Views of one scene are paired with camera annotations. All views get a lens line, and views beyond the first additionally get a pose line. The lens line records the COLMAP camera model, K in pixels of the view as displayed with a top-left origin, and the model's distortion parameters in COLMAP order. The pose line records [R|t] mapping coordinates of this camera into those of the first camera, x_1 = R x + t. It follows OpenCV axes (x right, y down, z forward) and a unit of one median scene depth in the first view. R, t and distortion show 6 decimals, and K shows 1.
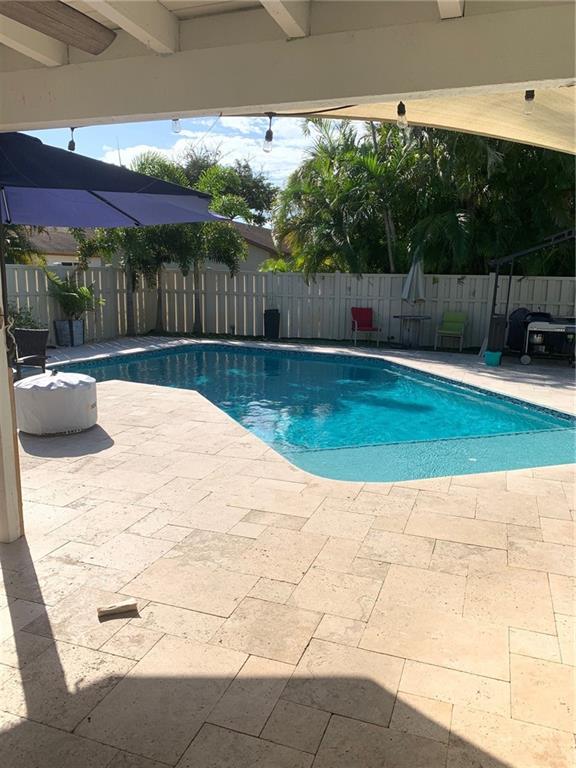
lens RADIAL K [[586.8, 0, 284.3], [0, 586.8, 383.5], [0, 0, 1]] dist [0.051143, -0.046592]
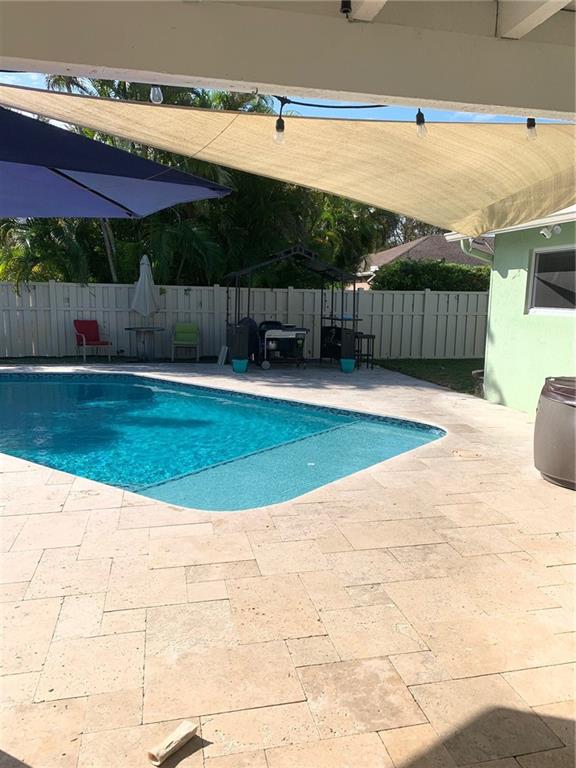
lens RADIAL K [[586.8, 0, 289.9], [0, 586.8, 383.6], [0, 0, 1]] dist [0.051143, -0.046592]
pose [[0.835395, -0.085956, 0.542887, -0.278229], [0.094754, 0.995431, 0.011802, -0.030186], [-0.541421, 0.041582, 0.839723, 0.158207]]
